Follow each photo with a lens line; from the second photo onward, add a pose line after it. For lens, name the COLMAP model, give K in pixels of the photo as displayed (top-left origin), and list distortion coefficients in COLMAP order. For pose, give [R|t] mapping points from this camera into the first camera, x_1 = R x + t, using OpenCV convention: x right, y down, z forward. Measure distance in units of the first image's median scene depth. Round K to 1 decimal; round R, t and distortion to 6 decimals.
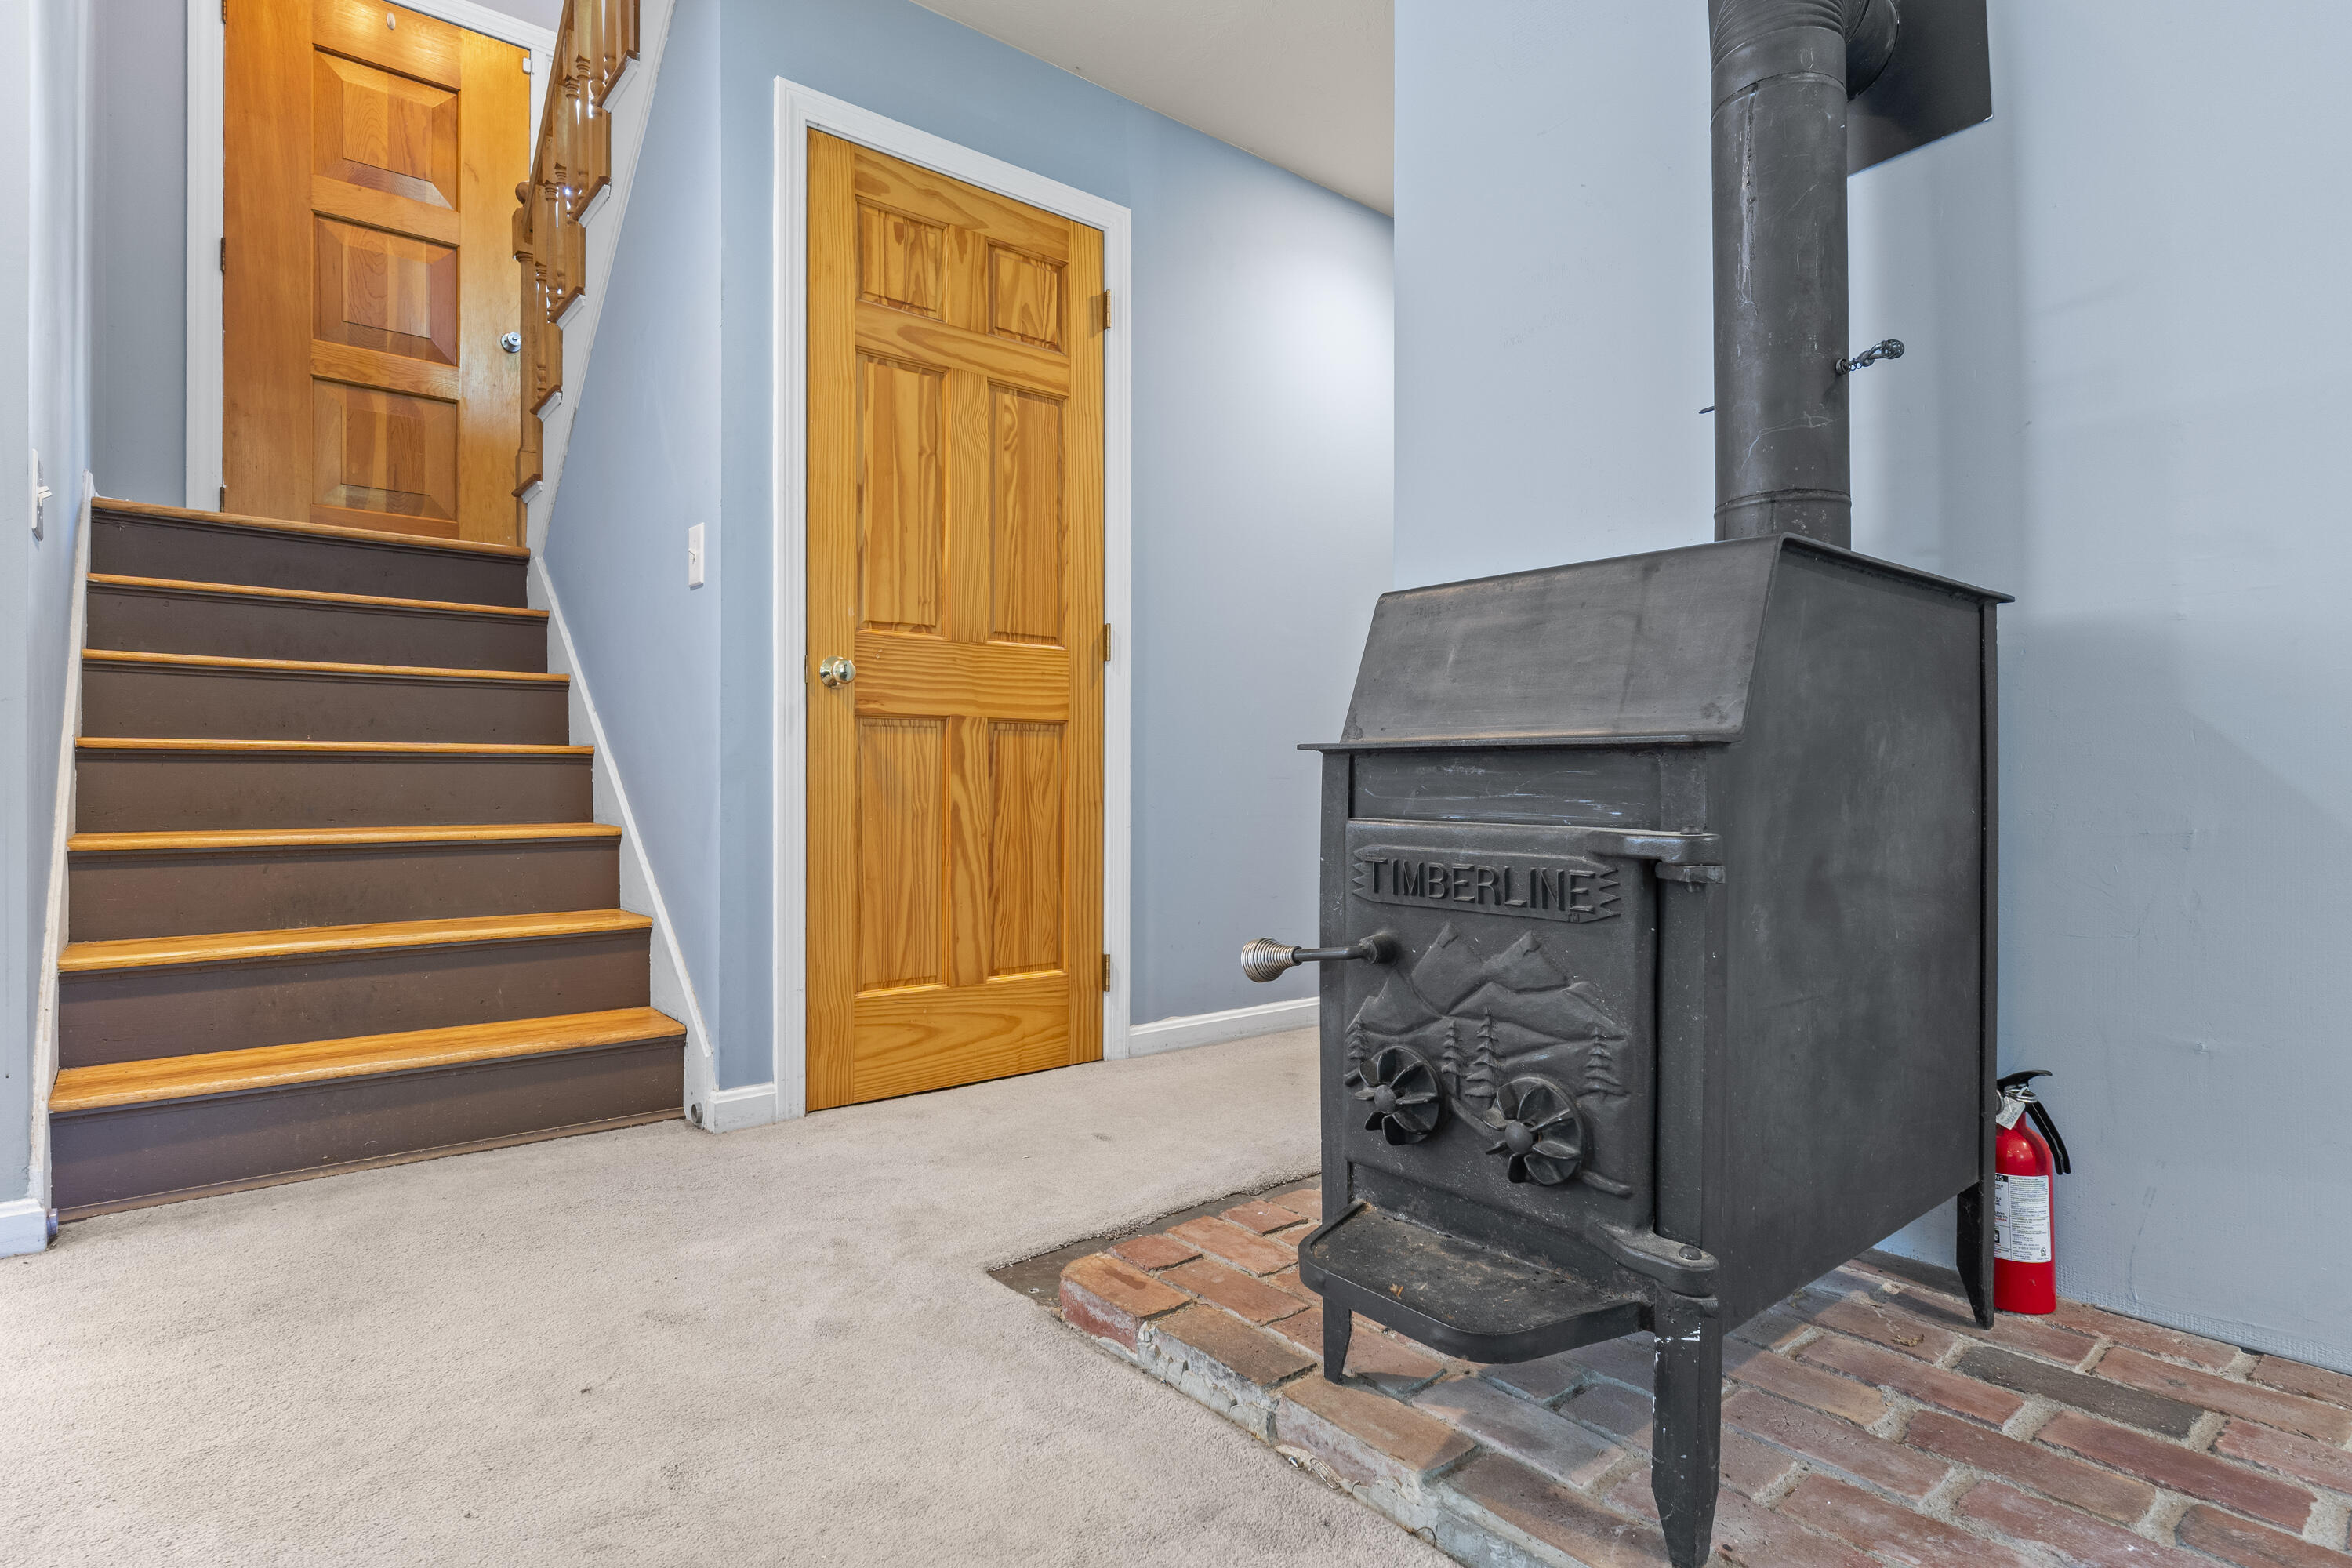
lens RADIAL K [[1215.5, 0, 1141.5], [0, 1215.5, 791.0], [0, 0, 1]] dist [-0.009742, -0.000655]
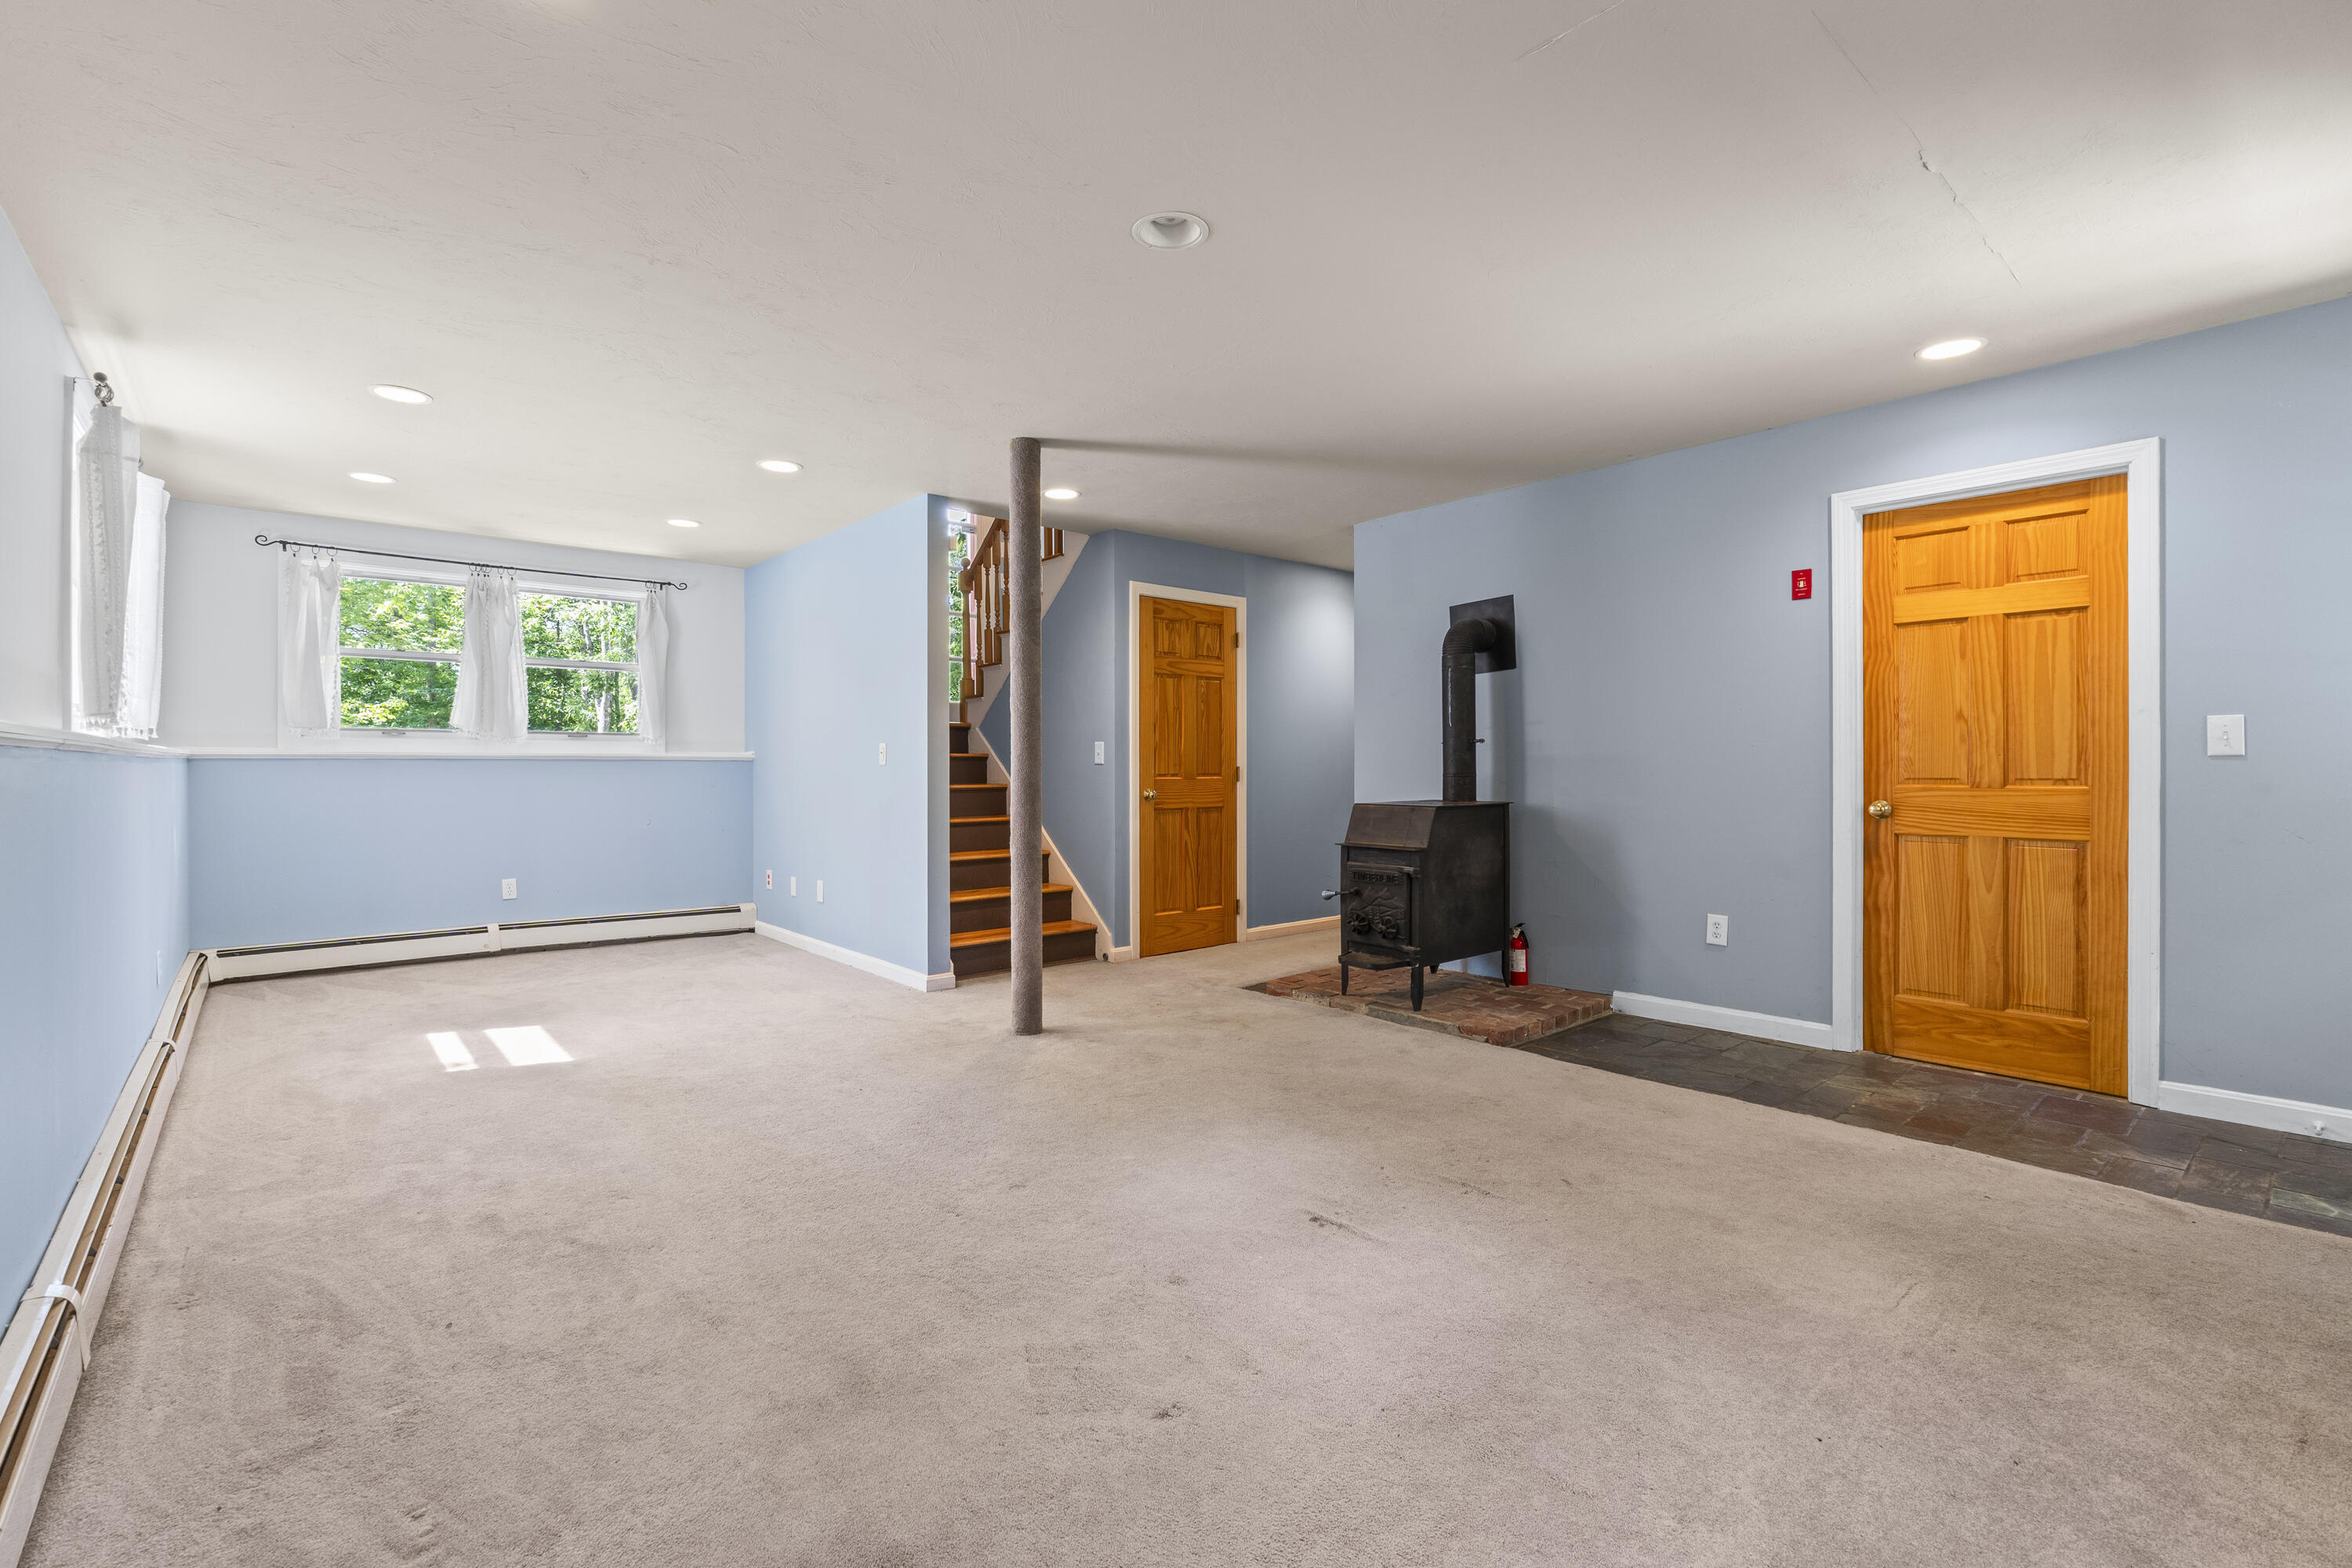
lens RADIAL K [[1027.6, 0, 1167.7], [0, 1027.6, 768.8], [0, 0, 1]] dist [0.000126, -0.000004]
pose [[0.999177, -0.002936, 0.040459, -0.314249], [0.003205, 0.999973, -0.006578, -0.145779], [-0.040439, 0.006703, 0.999160, -1.340900]]
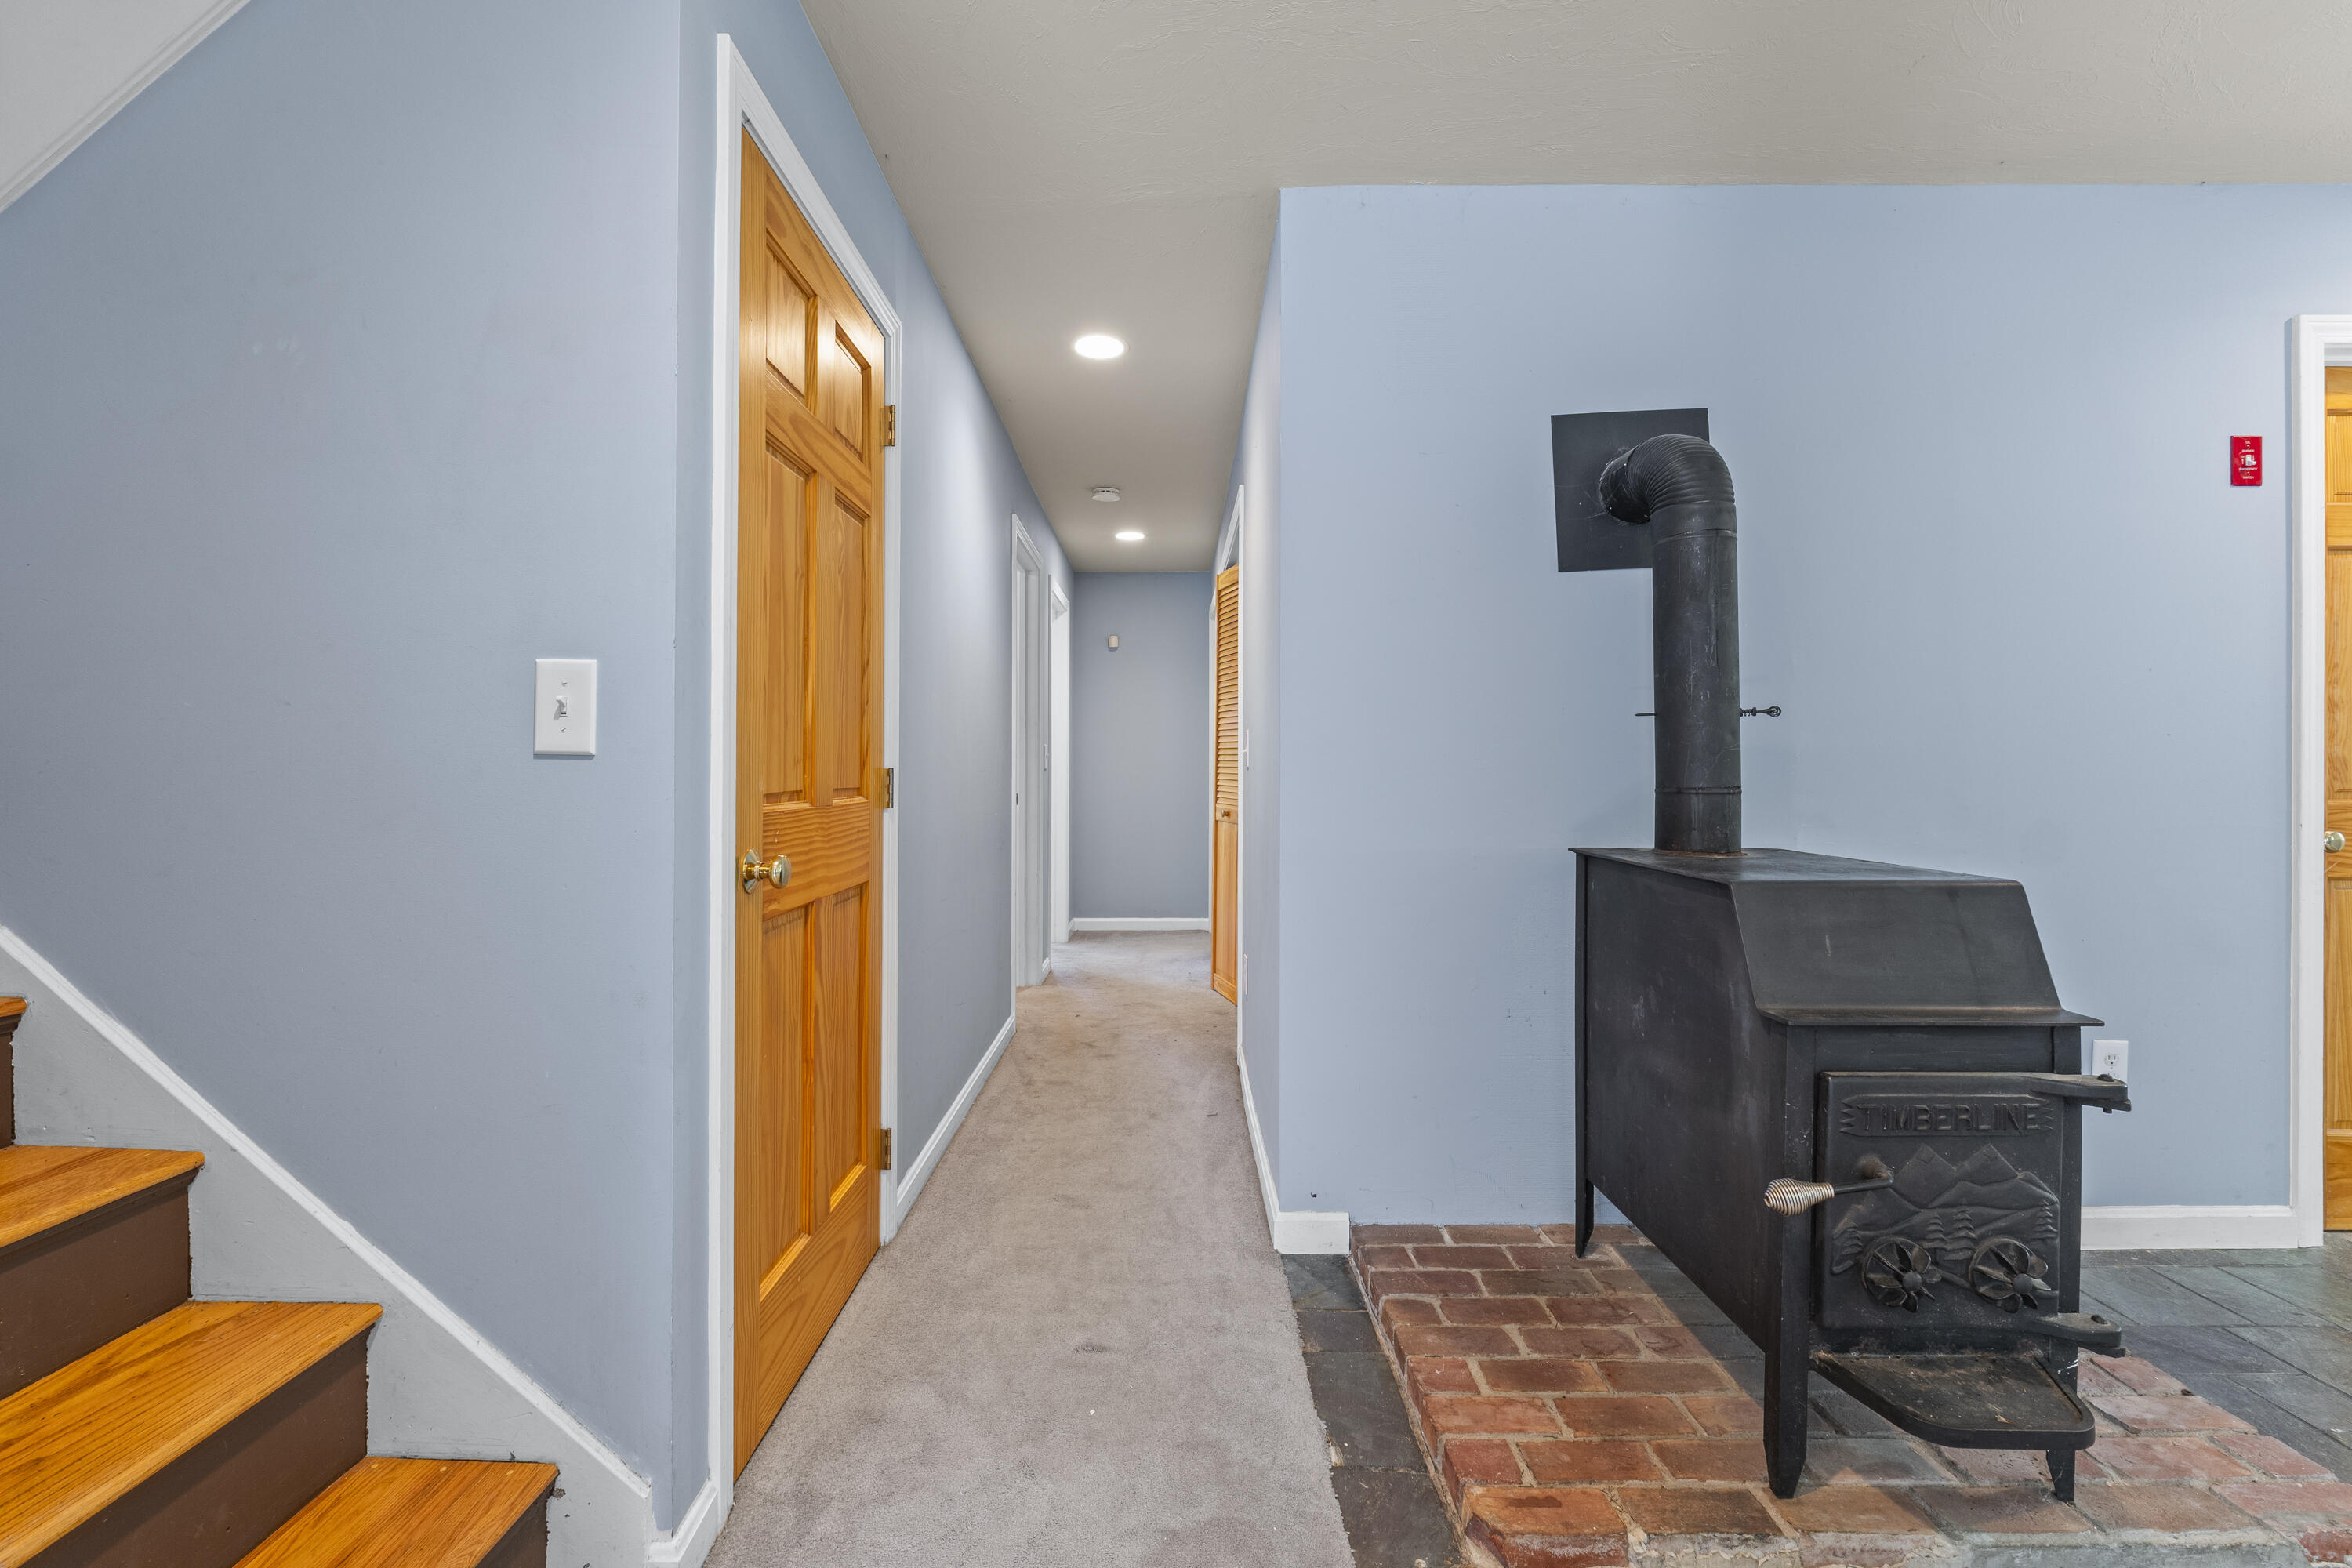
lens RADIAL K [[976.8, 0, 1170.1], [0, 976.8, 774.4], [0, 0, 1]] dist [-0.001194, -0.004871]
pose [[0.633249, -0.001141, 0.773947, -0.571674], [0.007203, 0.999964, -0.004419, -0.157299], [-0.773915, 0.008373, 0.633234, 0.447828]]
